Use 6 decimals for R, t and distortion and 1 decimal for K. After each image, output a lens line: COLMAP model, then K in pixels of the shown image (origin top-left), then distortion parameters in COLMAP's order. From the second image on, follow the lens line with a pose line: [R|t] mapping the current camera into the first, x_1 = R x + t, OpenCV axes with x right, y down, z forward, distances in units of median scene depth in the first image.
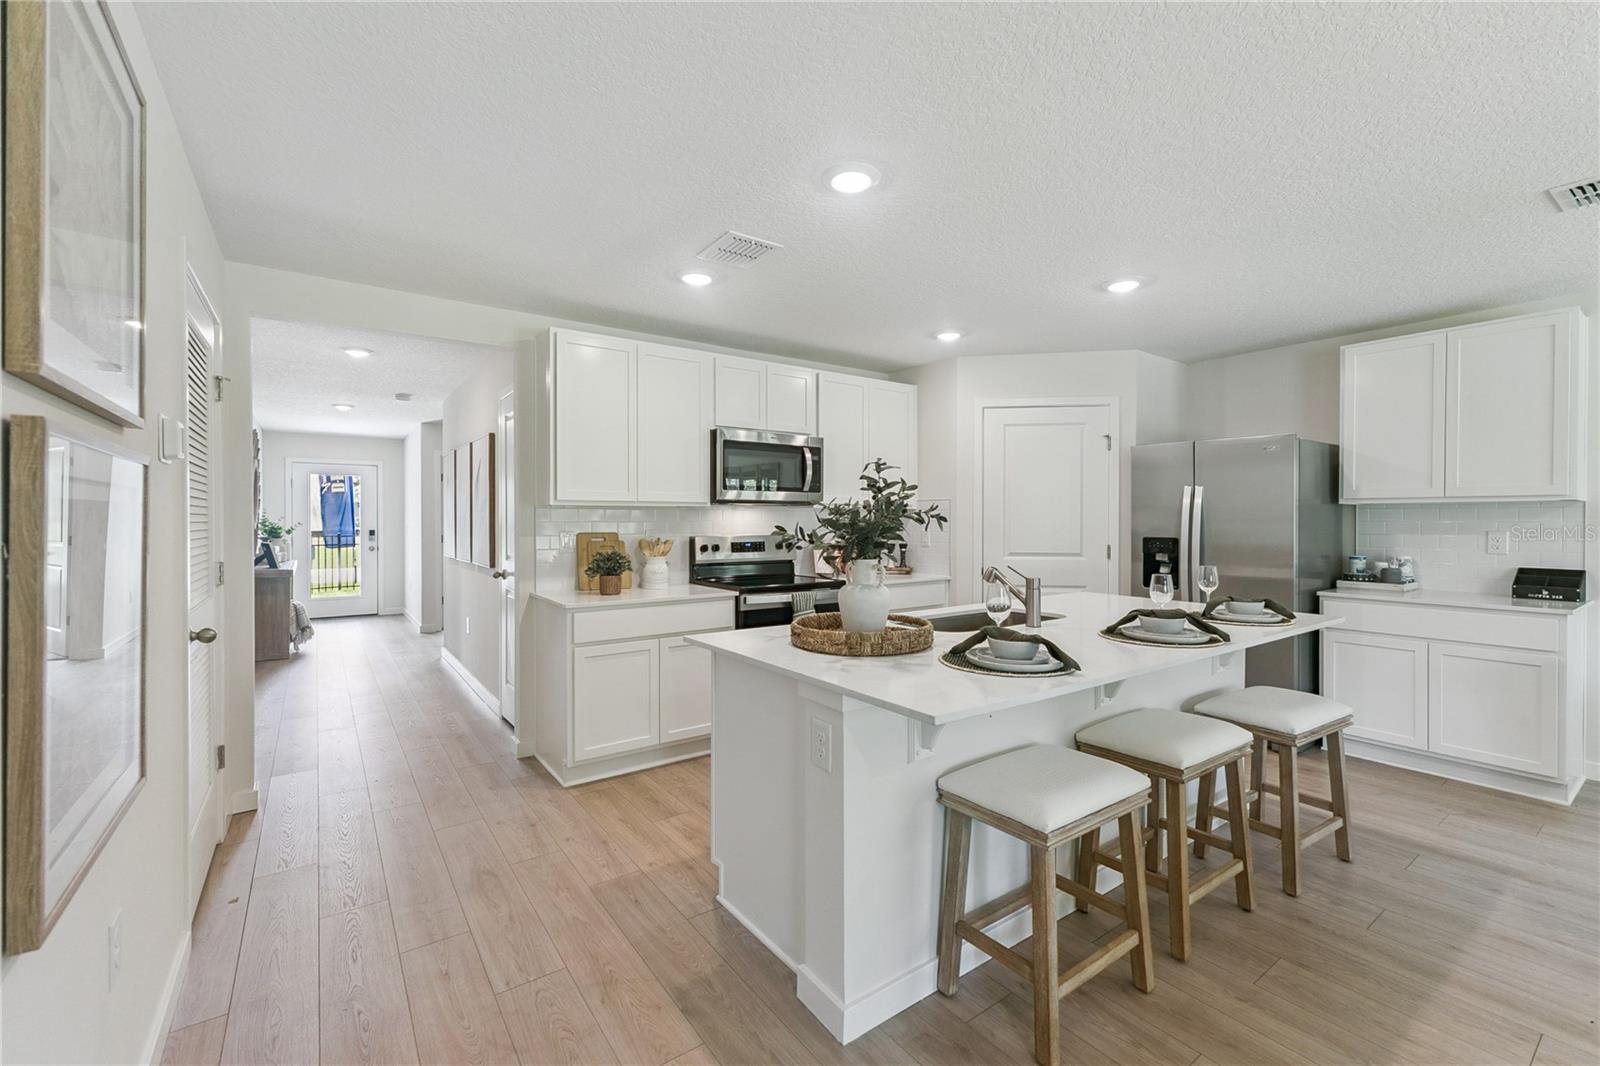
lens RADIAL K [[677.8, 0, 807.7], [0, 677.8, 524.7], [0, 0, 1]] dist [0.005891, 0.000464]
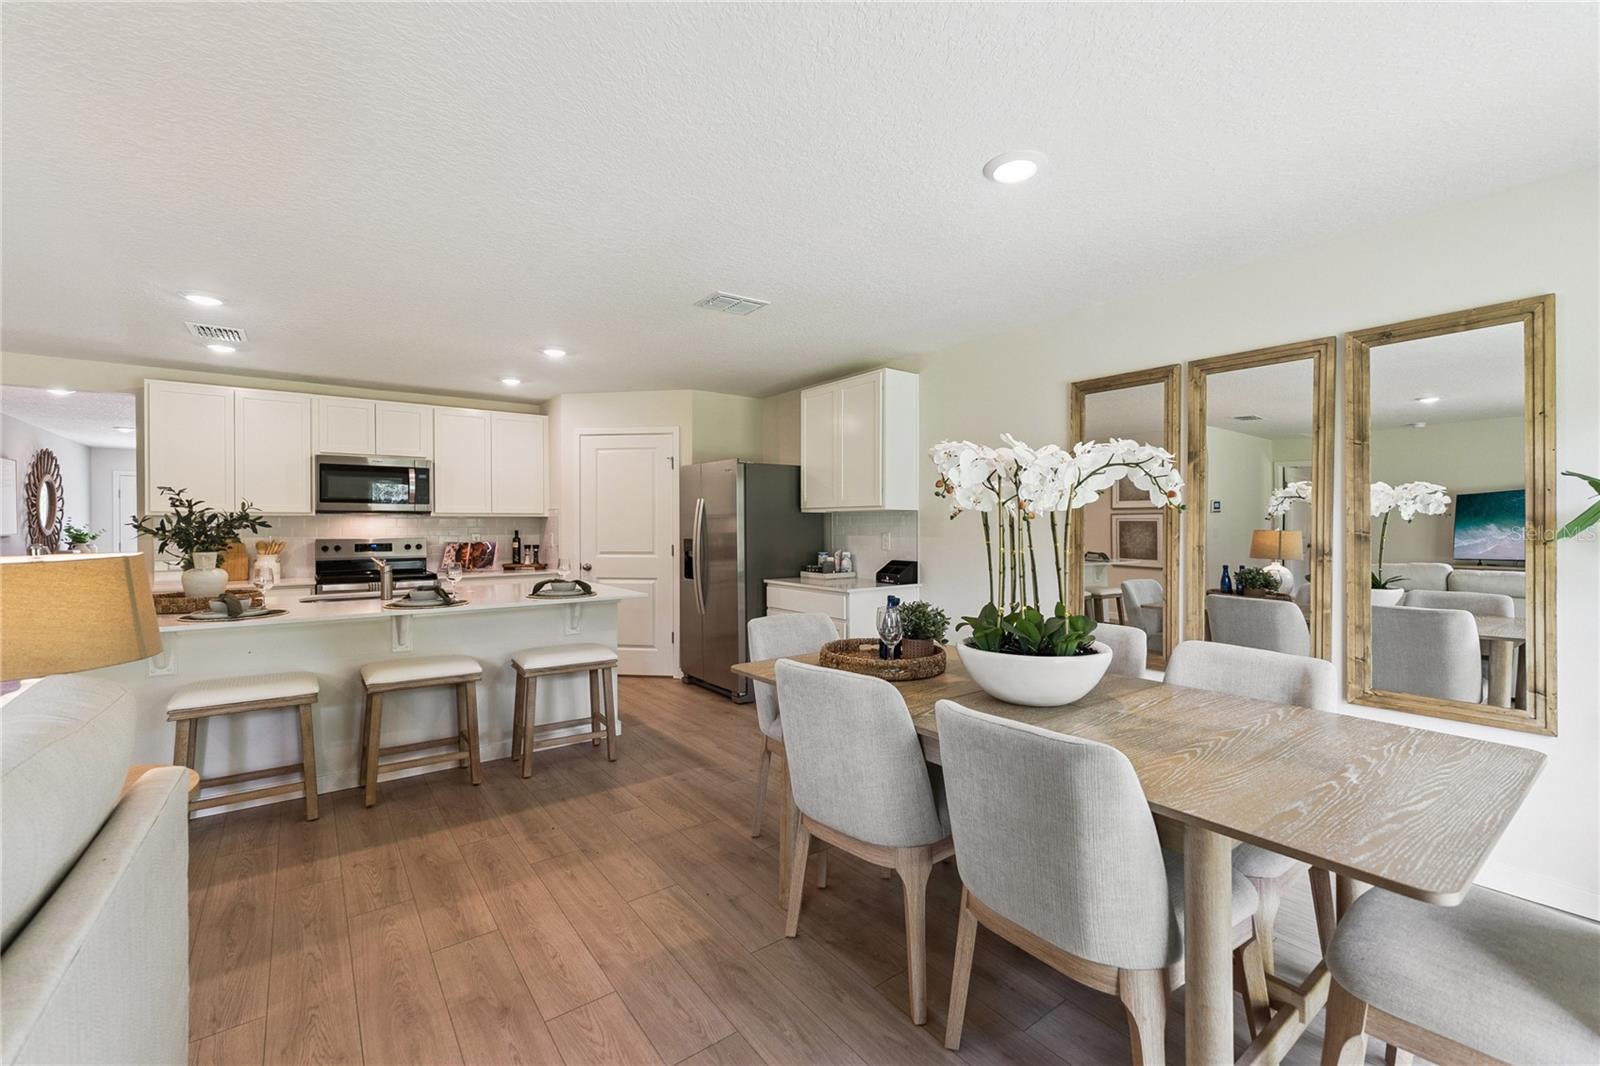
lens RADIAL K [[670.3, 0, 805.6], [0, 670.3, 533.0], [0, 0, 1]] dist [0.003068, 0.000201]
pose [[0.999912, -0.003006, 0.012959, 0.901798], [0.002977, 0.999993, 0.002194, 0.007403], [-0.012965, -0.002156, 0.999914, -0.321150]]
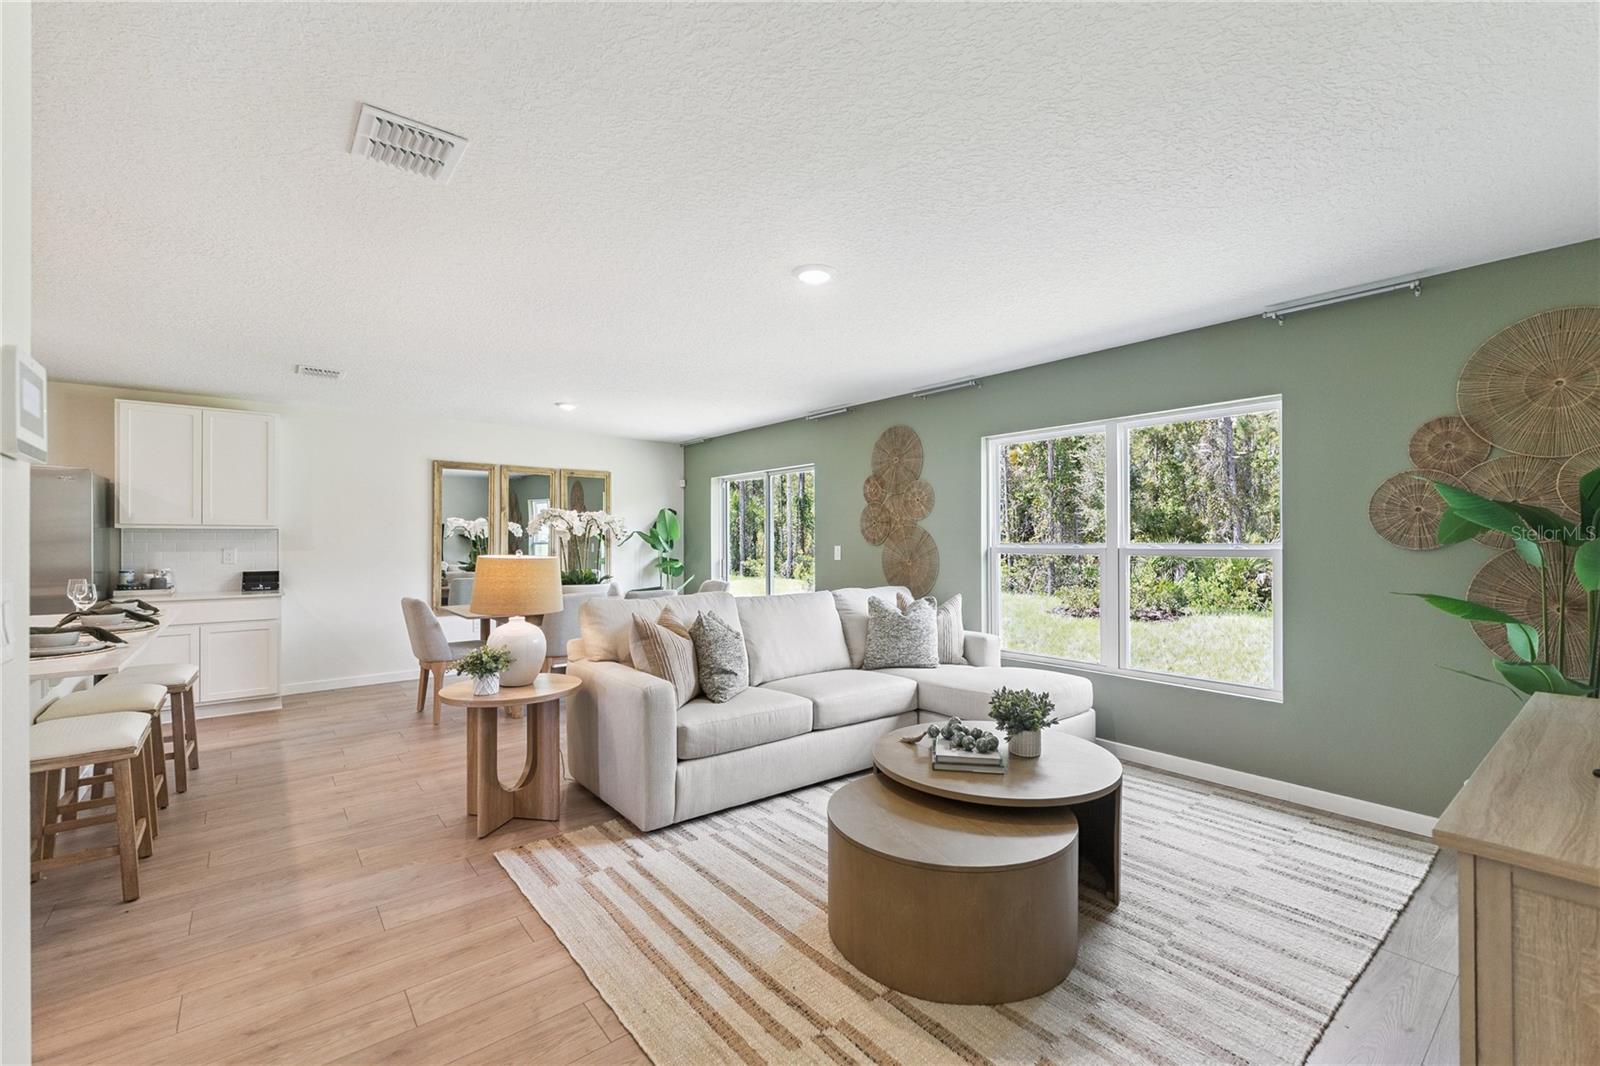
lens RADIAL K [[679.4, 0, 807.9], [0, 679.4, 536.4], [0, 0, 1]] dist [0.005999, 0.000266]
pose [[-0.052141, 0.003887, 0.998632, -0.593696], [0.010412, 0.999940, -0.003348, 0.001958], [-0.998585, 0.010223, -0.052179, -0.204405]]
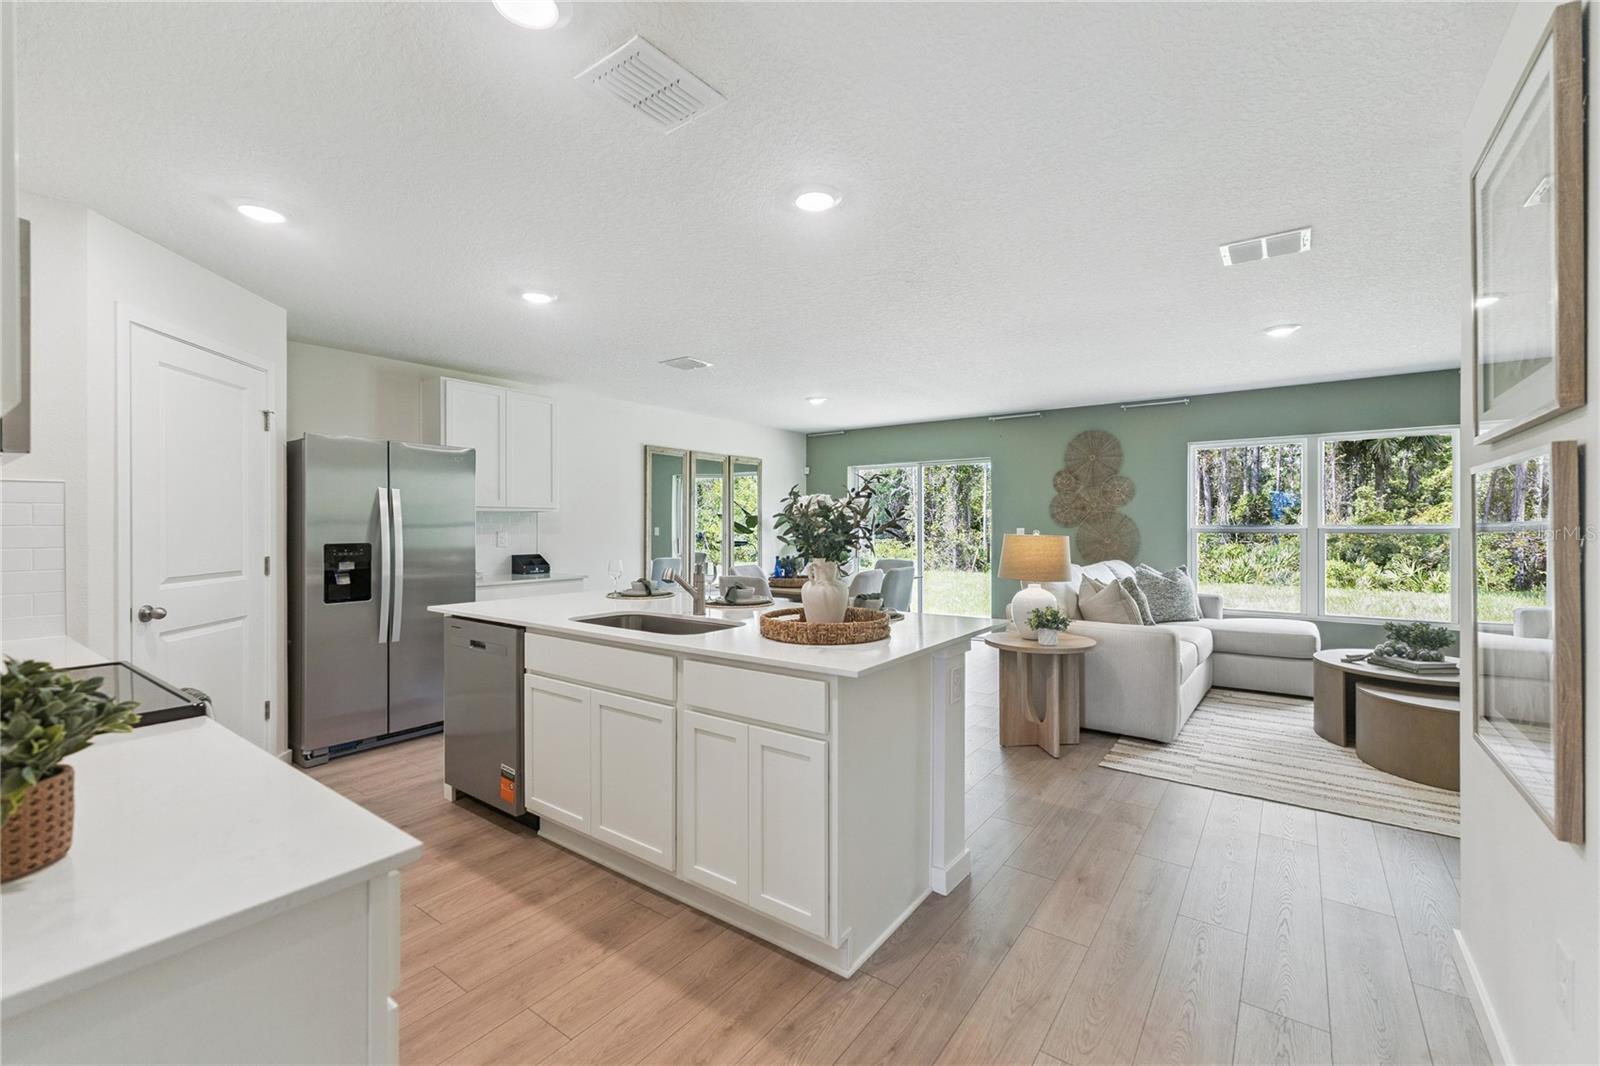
lens RADIAL K [[677.8, 0, 807.7], [0, 677.8, 524.7], [0, 0, 1]] dist [0.005891, 0.000464]
pose [[-0.303644, -0.000032, 0.952785, -0.618057], [0.010402, 0.999940, 0.003348, -0.002871], [-0.952729, 0.010928, -0.303626, 0.879931]]
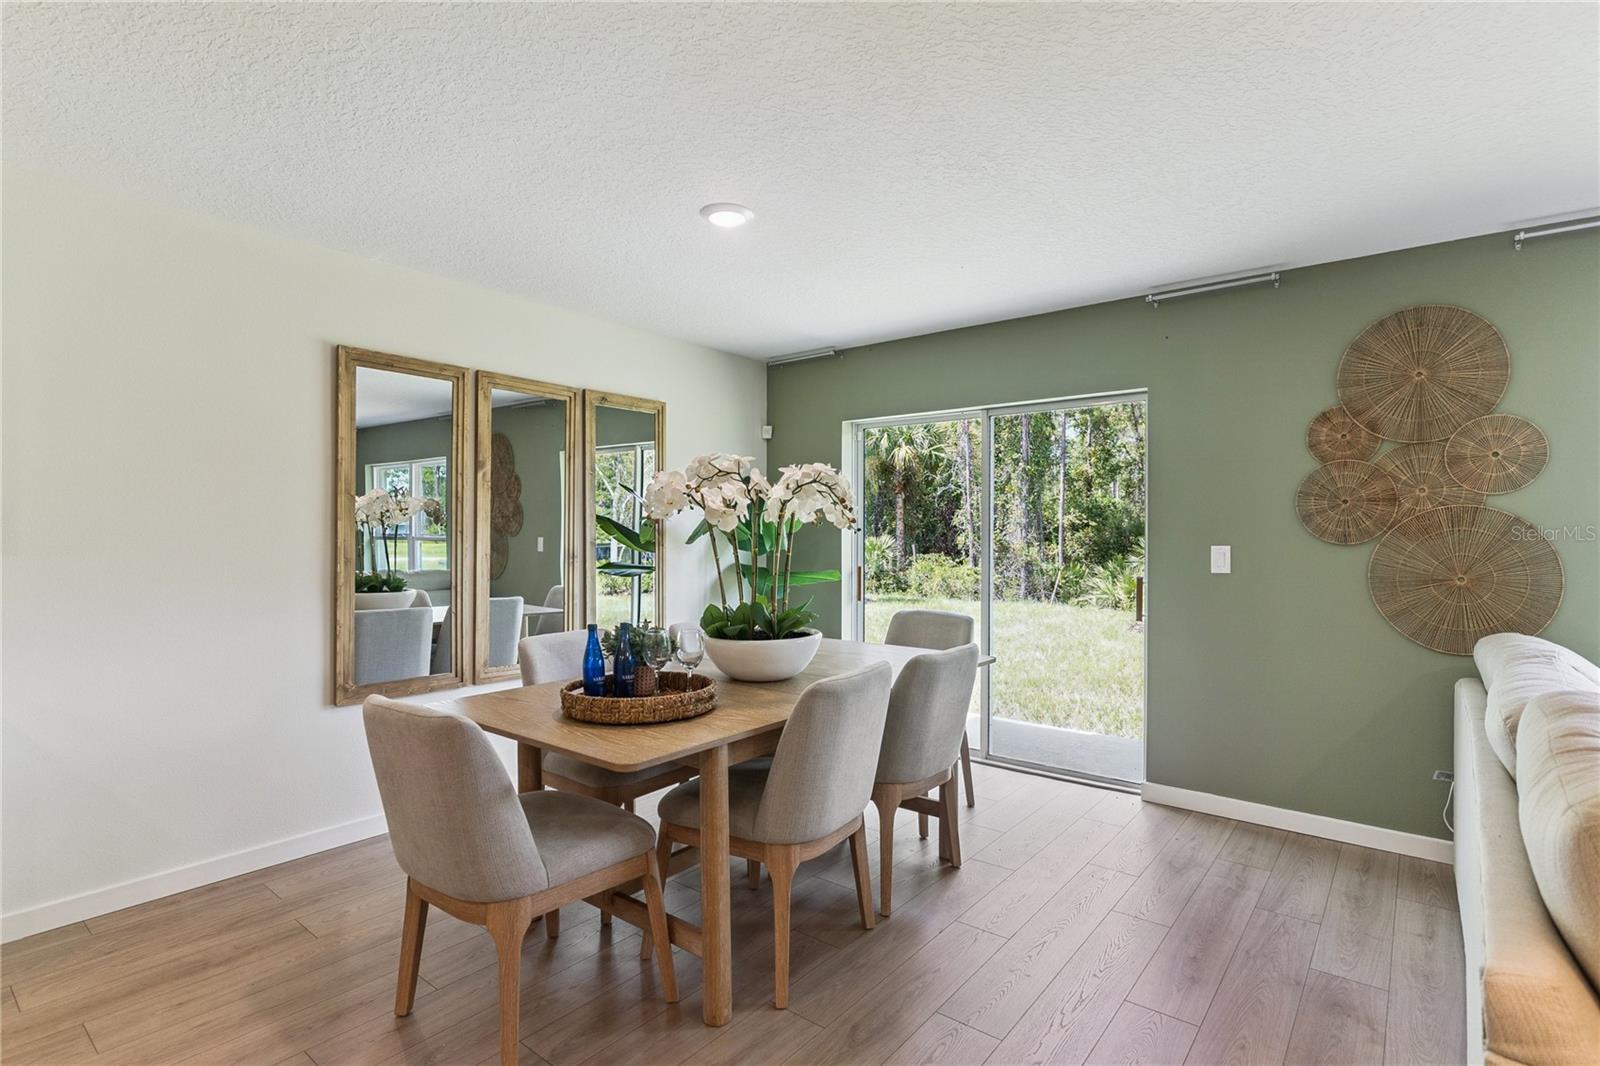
lens RADIAL K [[792.0, 0, 802.6], [0, 792.0, 541.8], [0, 0, 1]] dist [0.013714, -0.011239]
pose [[-0.257210, -0.010985, 0.966293, 0.277842], [0.004790, 0.999909, 0.012643, -0.000325], [-0.966344, 0.007881, -0.257134, 0.443946]]
